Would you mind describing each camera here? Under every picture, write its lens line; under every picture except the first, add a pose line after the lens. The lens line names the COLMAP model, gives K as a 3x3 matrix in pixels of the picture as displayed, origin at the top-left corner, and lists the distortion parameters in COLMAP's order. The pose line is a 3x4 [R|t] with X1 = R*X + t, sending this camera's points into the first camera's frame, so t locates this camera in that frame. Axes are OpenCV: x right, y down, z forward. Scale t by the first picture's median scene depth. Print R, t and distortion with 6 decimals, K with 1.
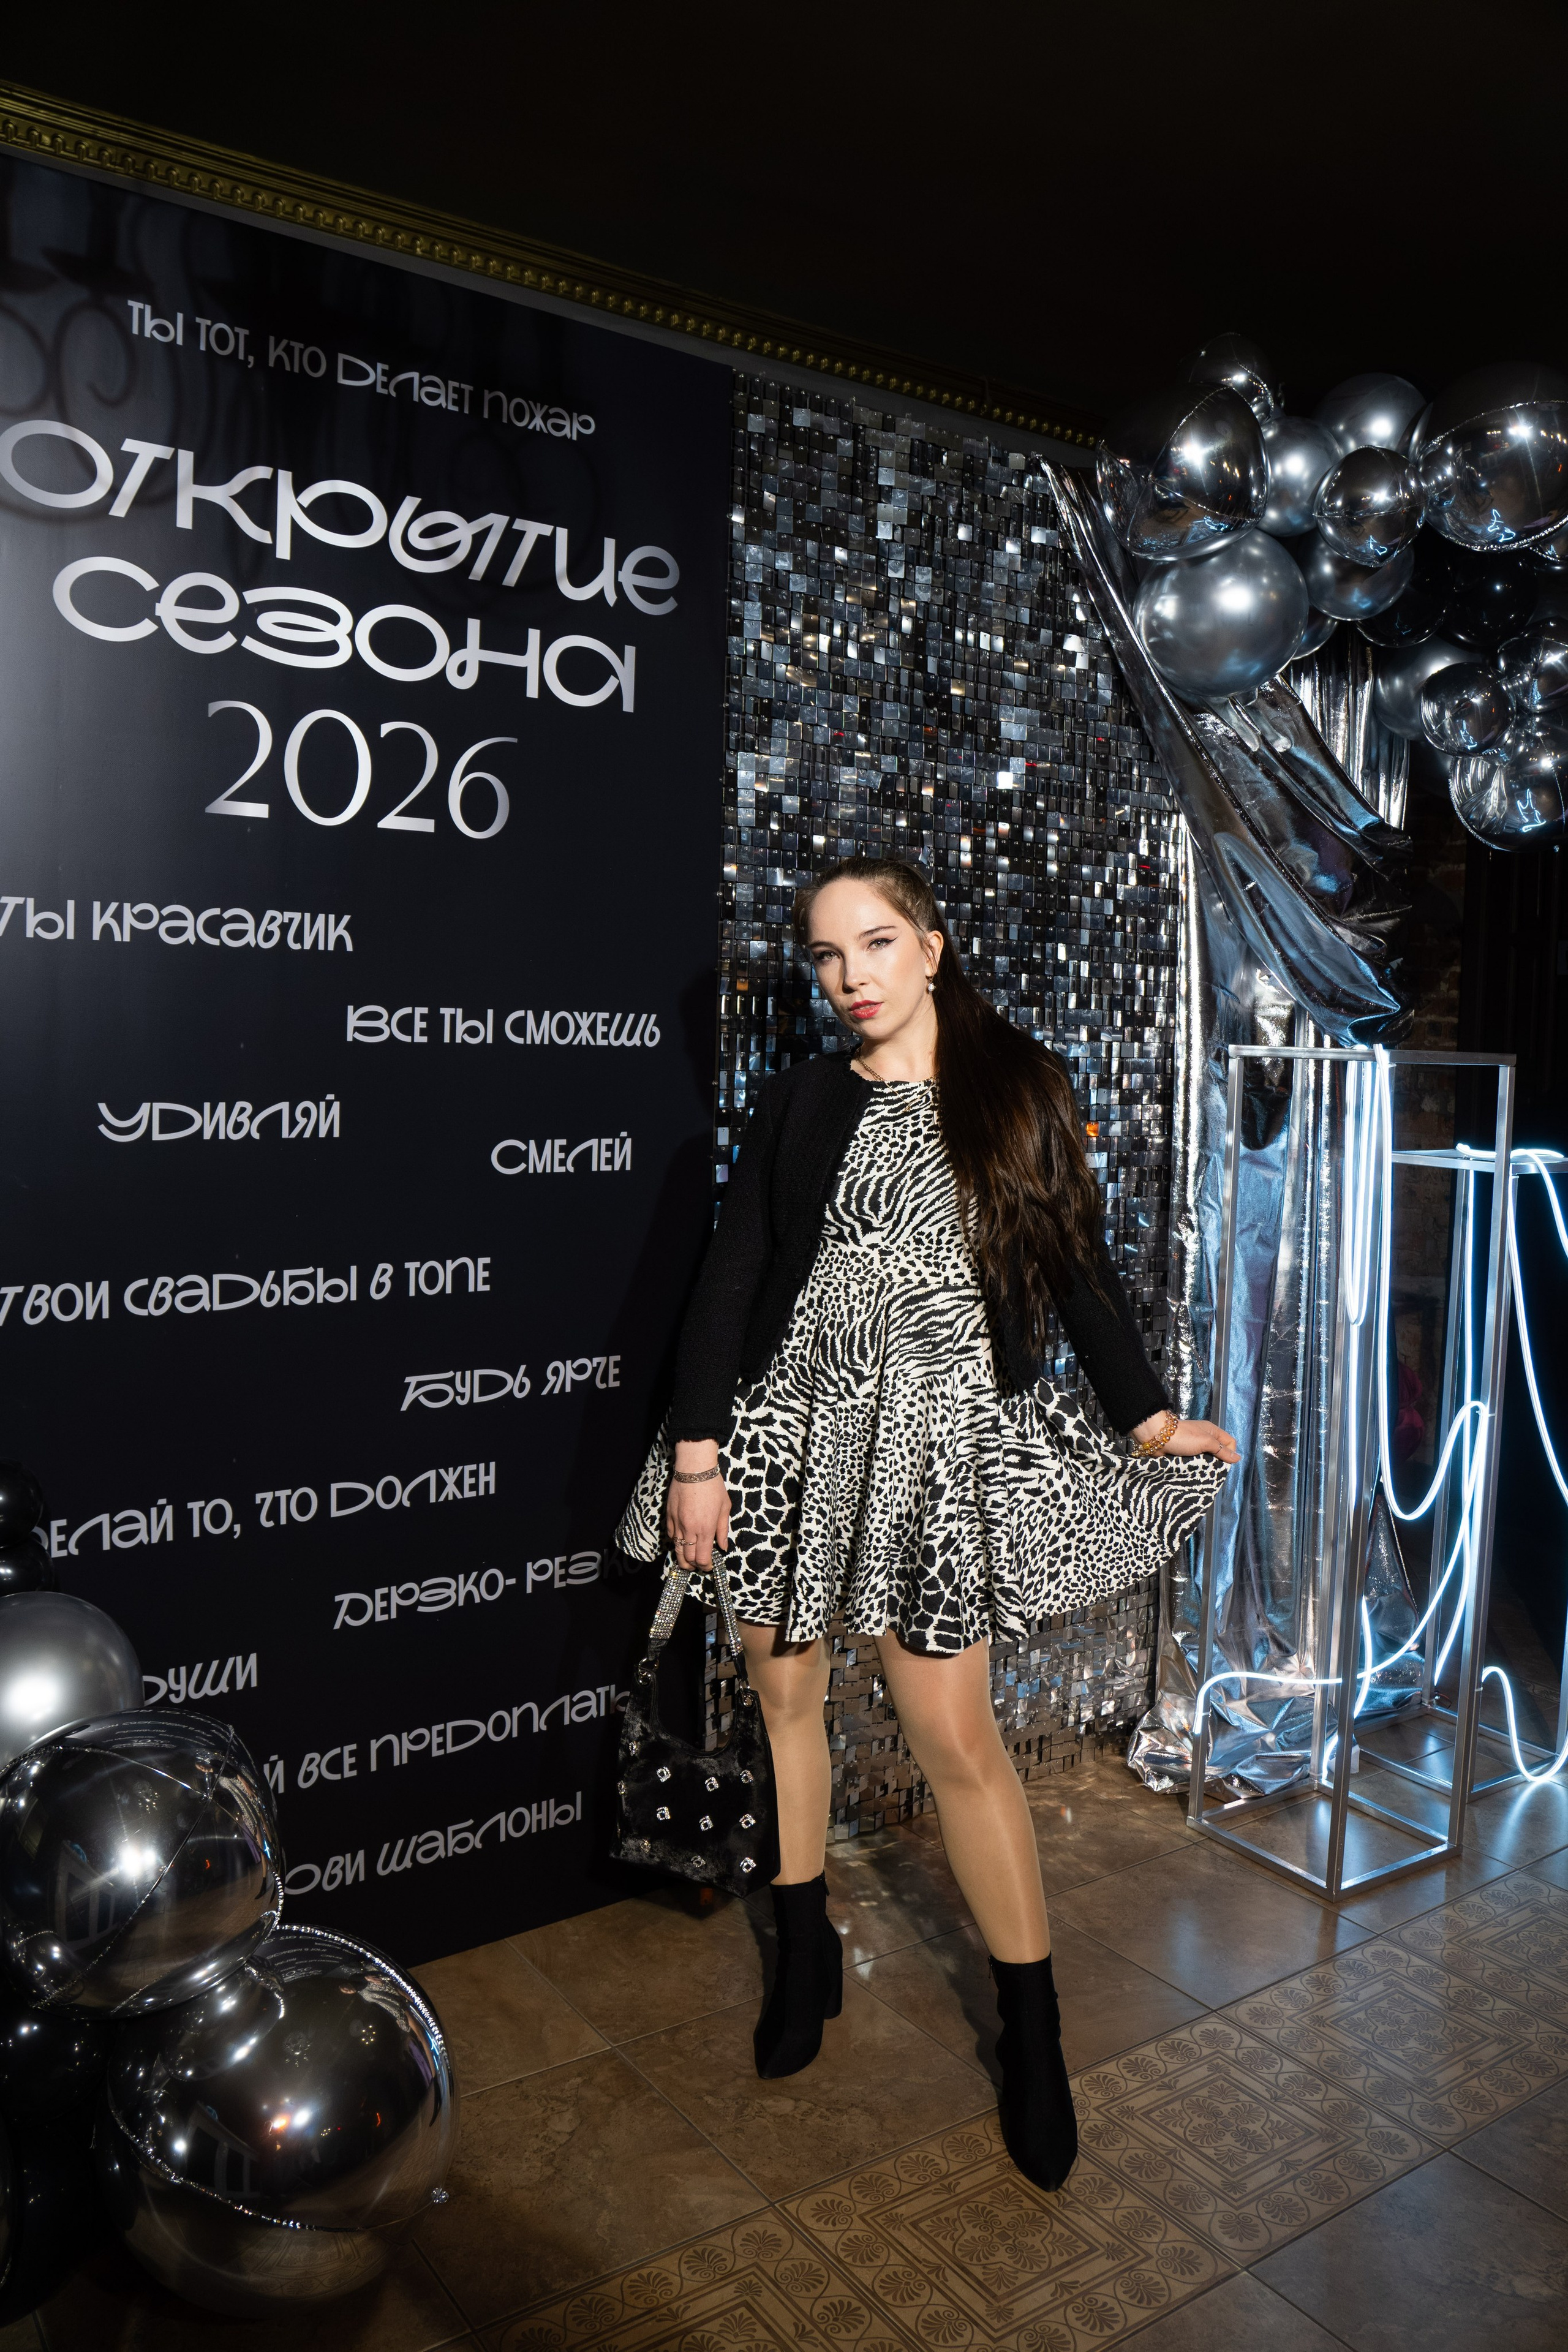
lens RADIAL K [[1778.2, 0, 769.9], [0, 1778.2, 1147.3], [0, 0, 1]] dist [-0.117107, 0.069343]
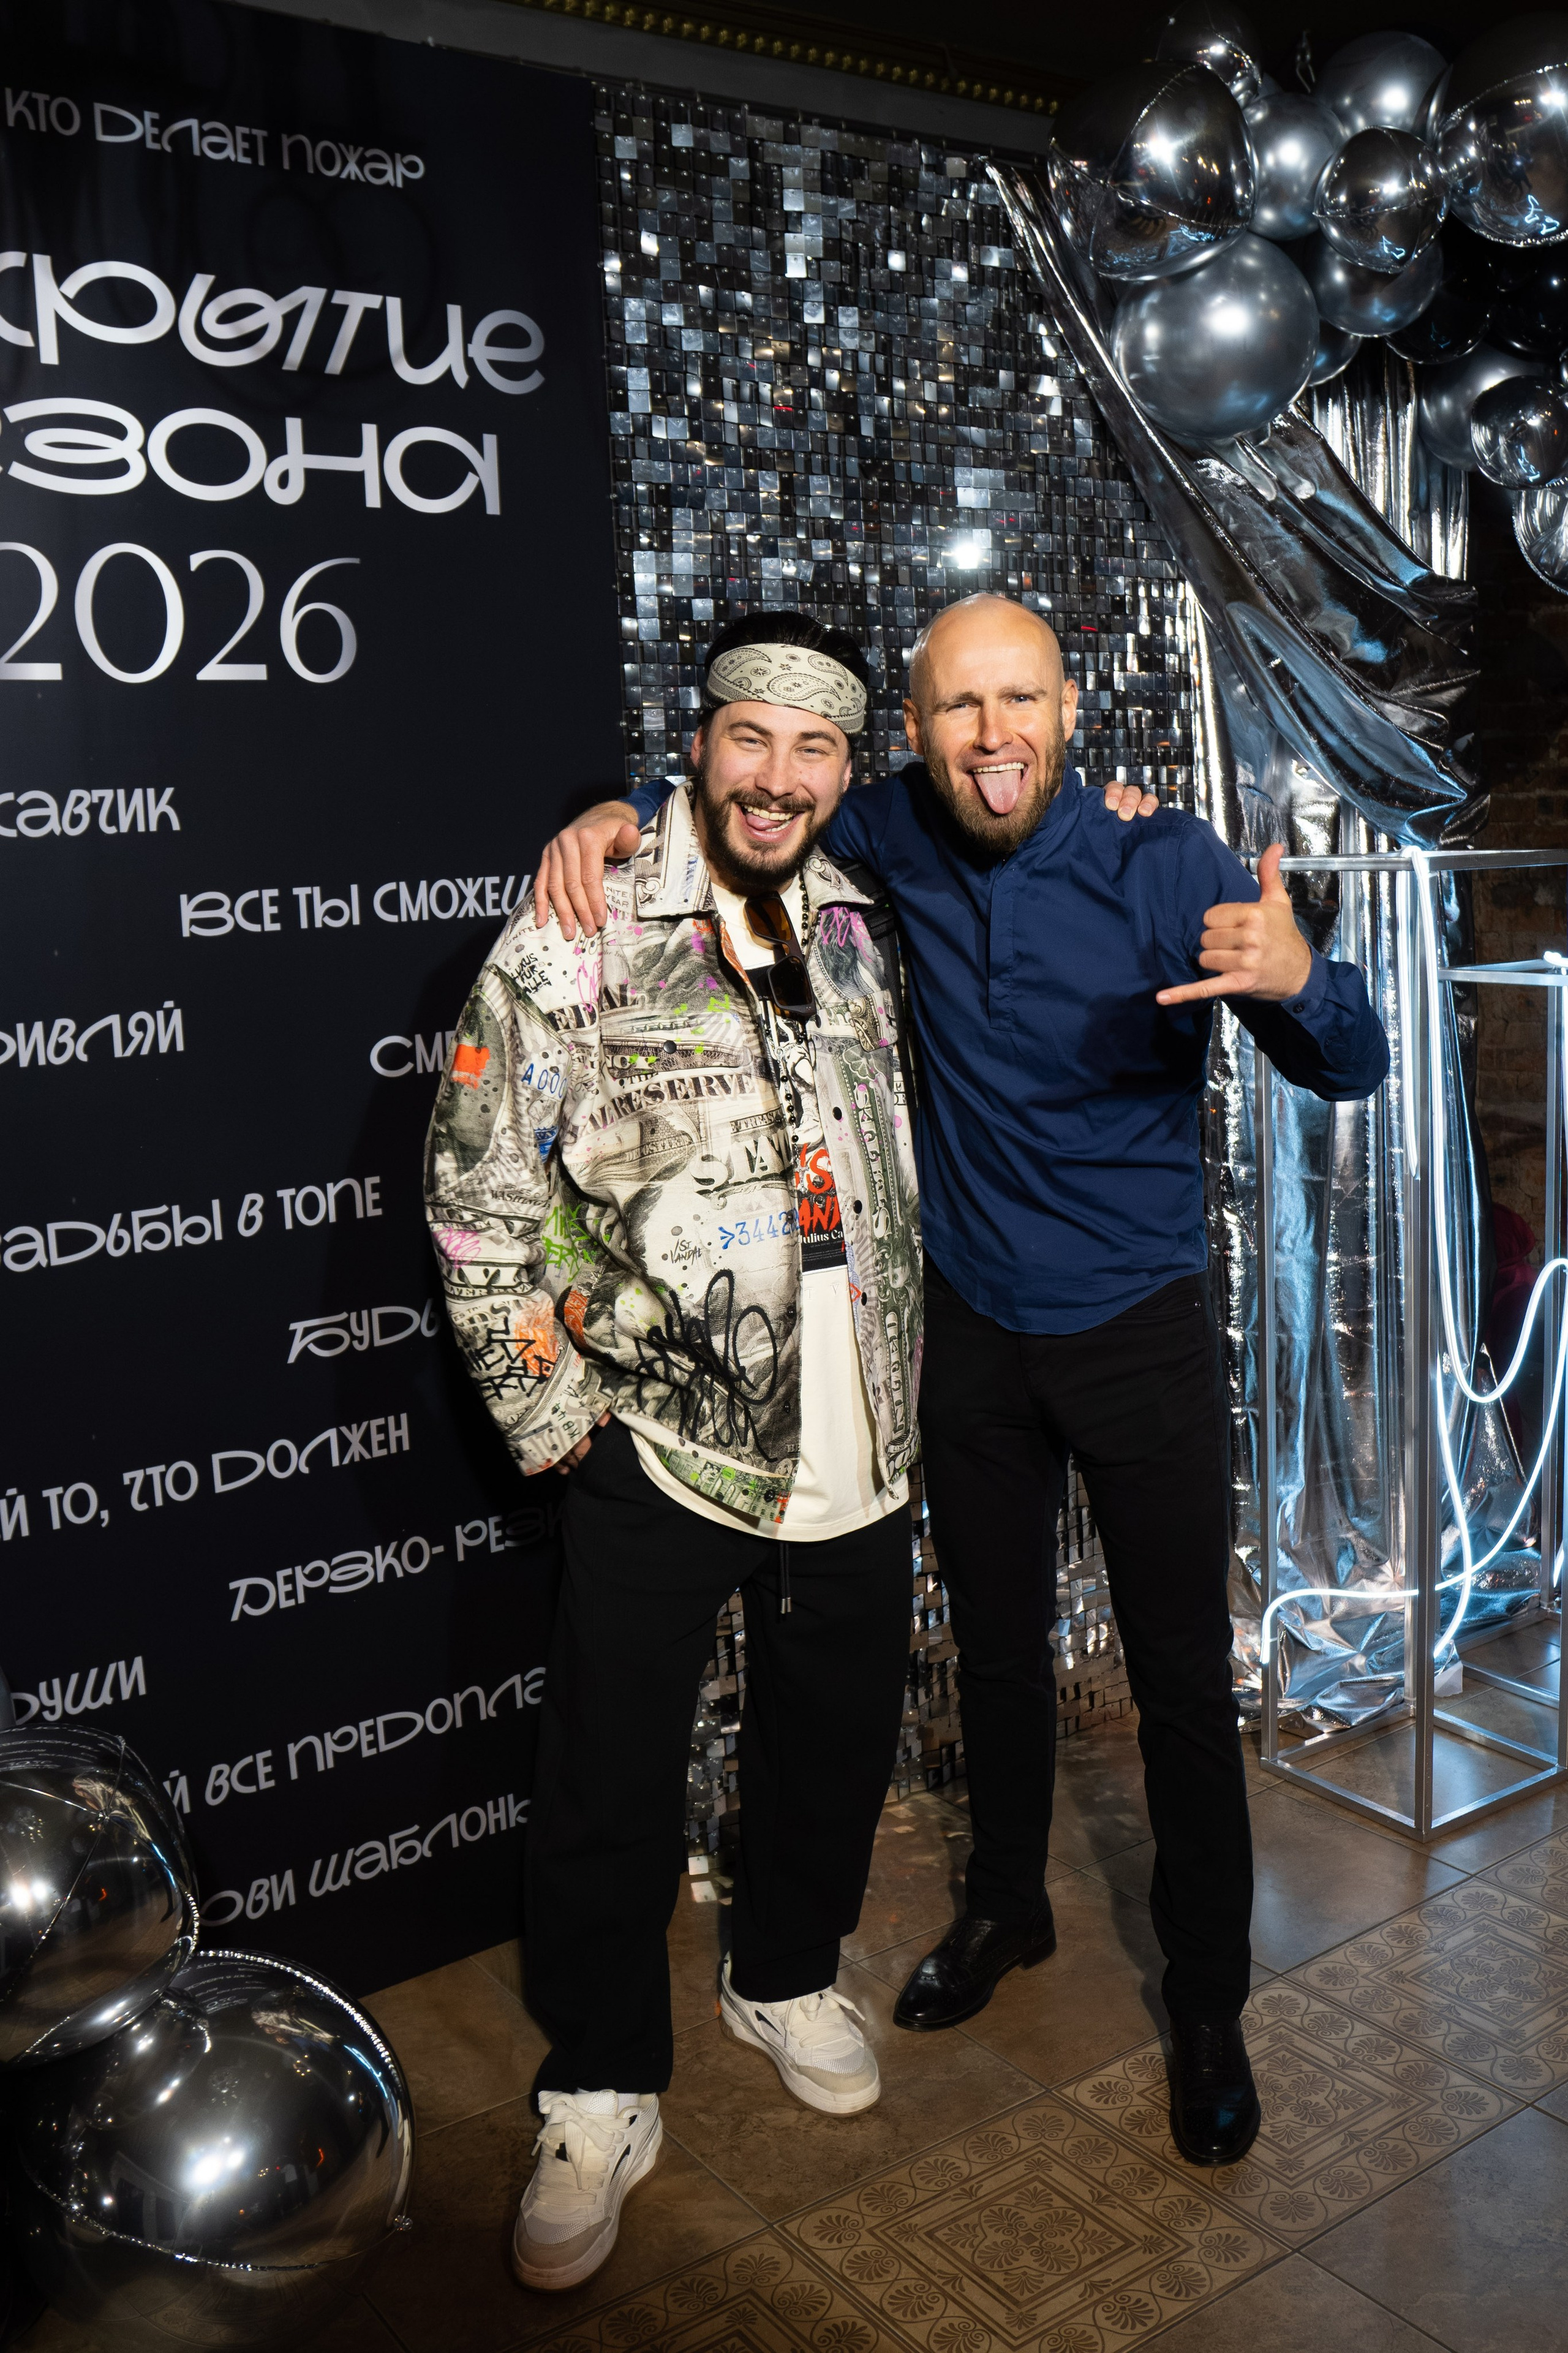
lens RADIAL K [[2170.0, 0, 895.6], [0, 2170.0, 1141.2], [0, 0, 1]] dist [-0.097817, 0.000000]
pose [[0.996943, -0.071230, 0.032100, 0.057750], [0.068626, 0.994744, 0.075987, -0.016510], [-0.037344, -0.073552, 0.996592, -0.040748]]
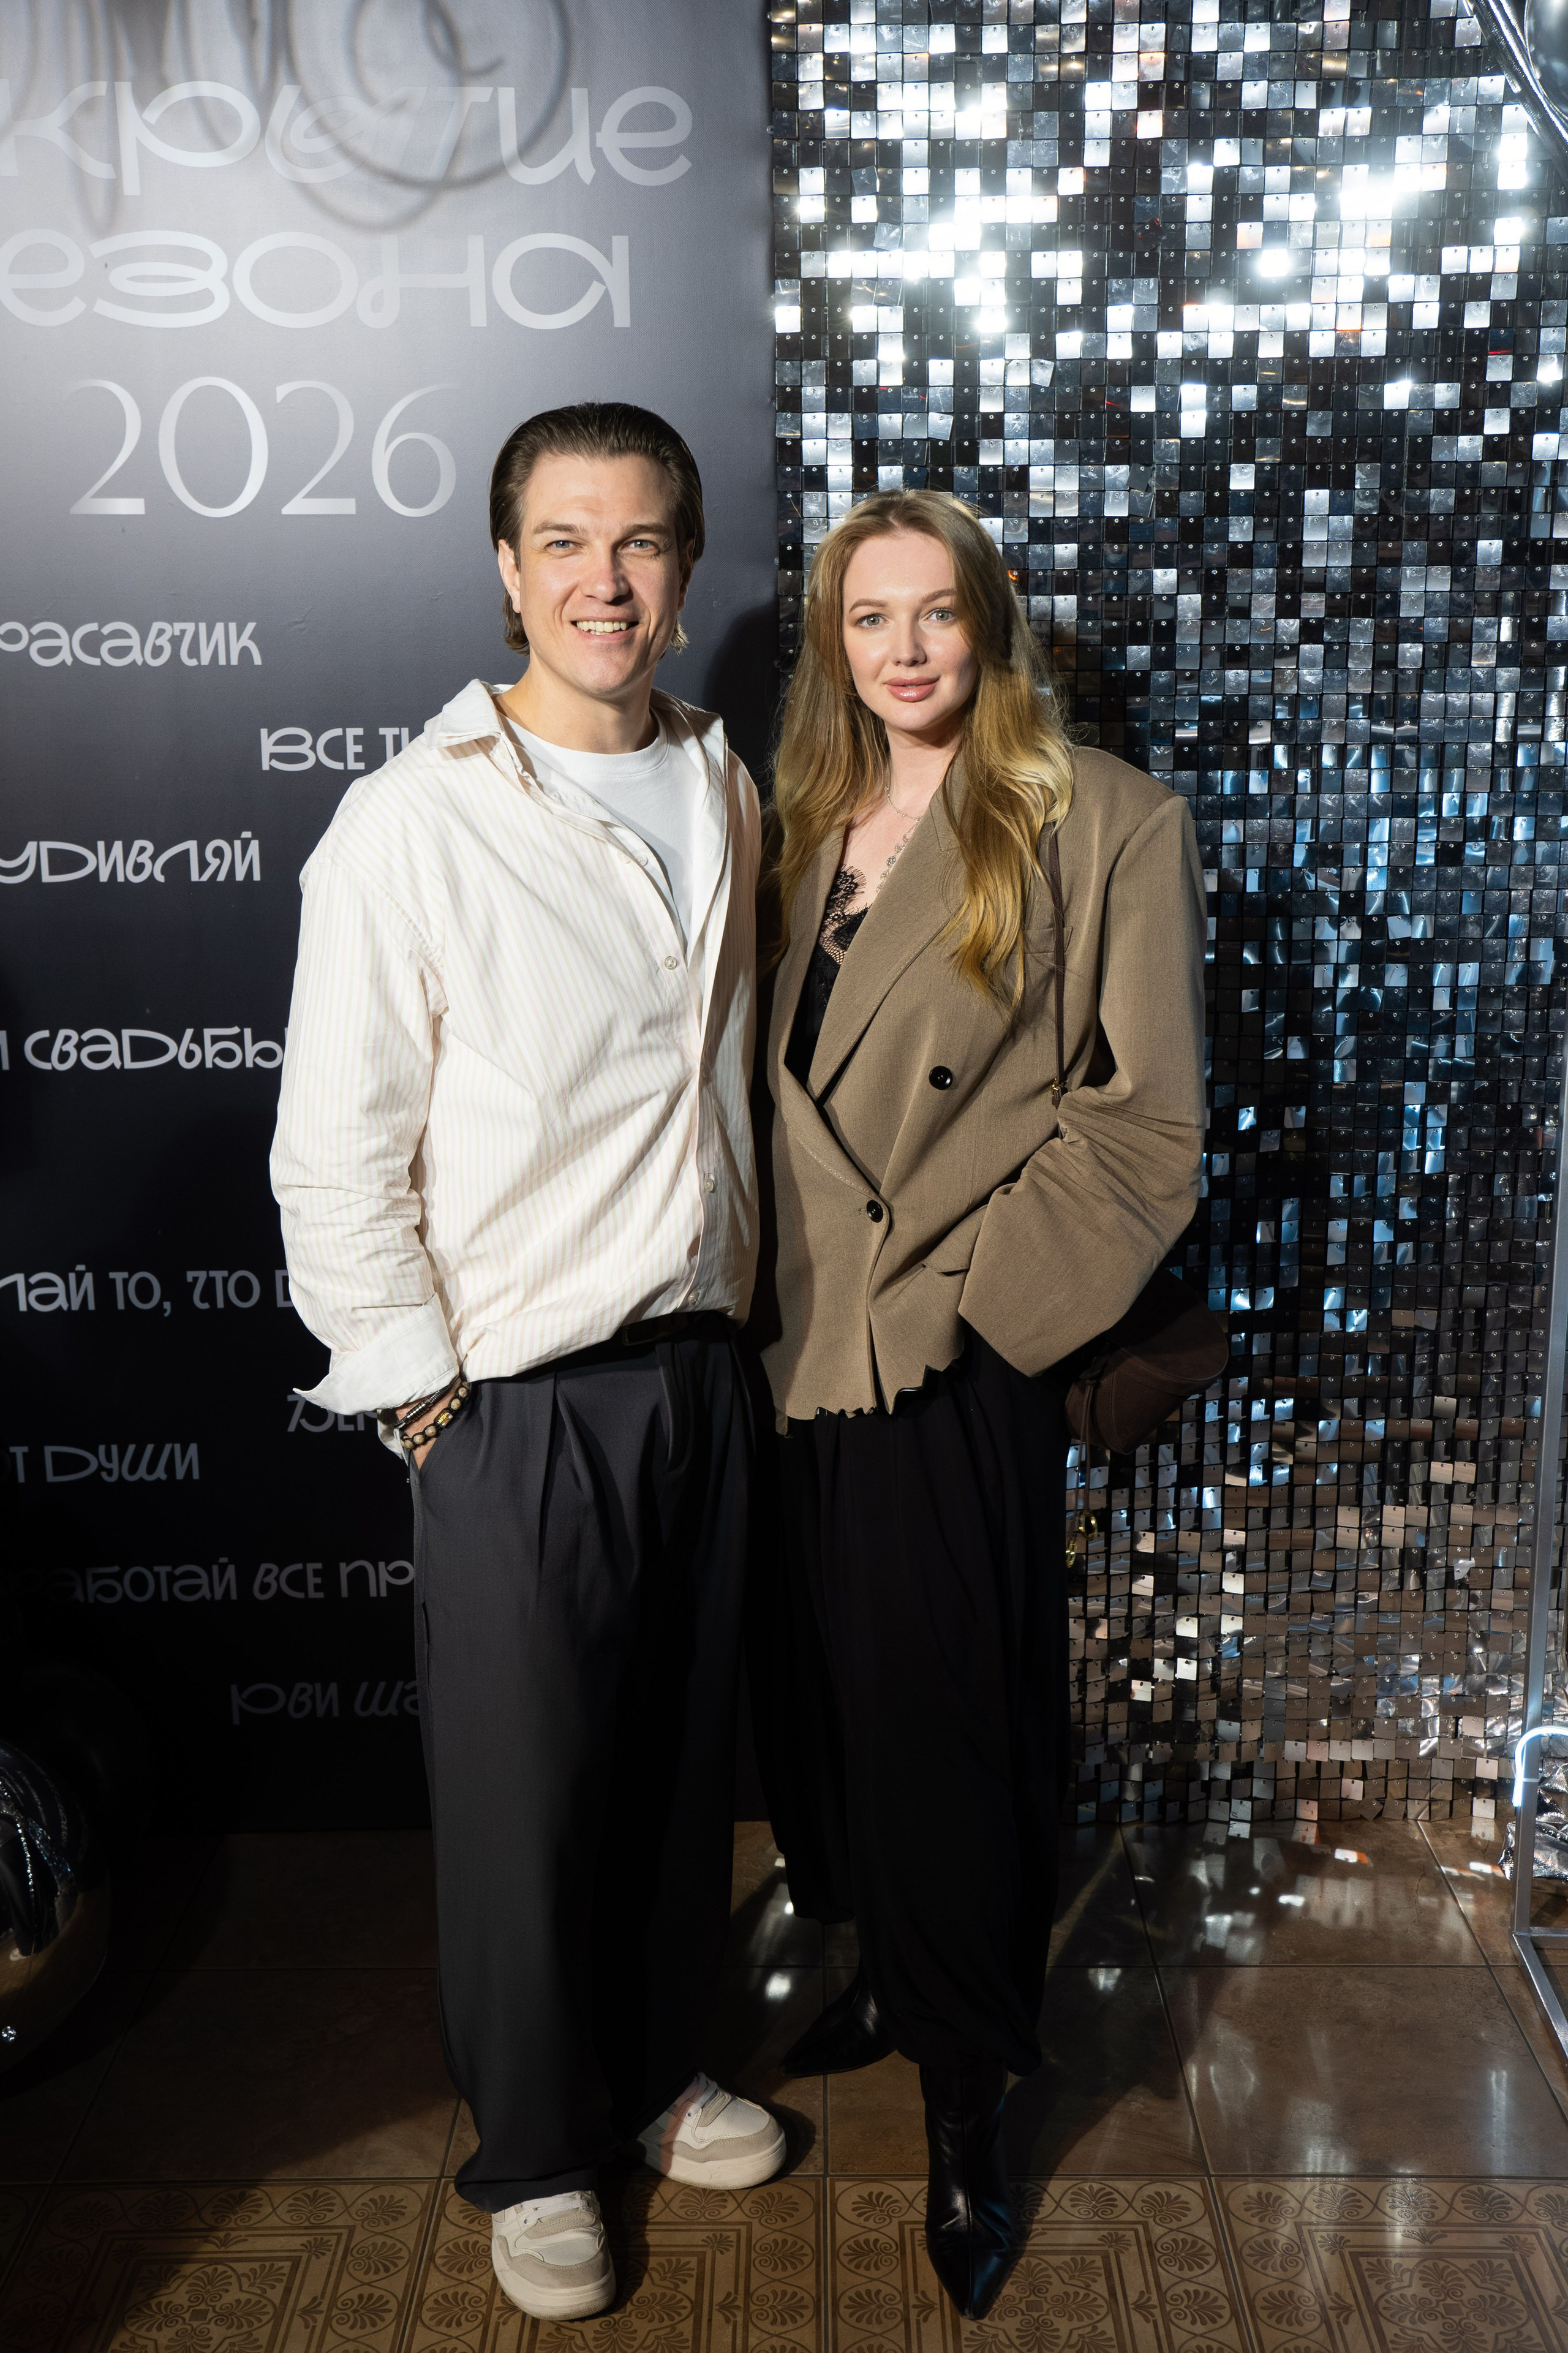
lens RADIAL K [[2416.8, 0, 818.2], [0, 2416.8, 1151.3], [0, 0, 1]] dist [0.041732, 0.000000]
pose [[0.815511, 0.089465, -0.571785, 0.649118], [-0.012164, 0.990411, 0.137616, -0.039681], [0.578614, -0.105272, 0.808779, 0.164123]]
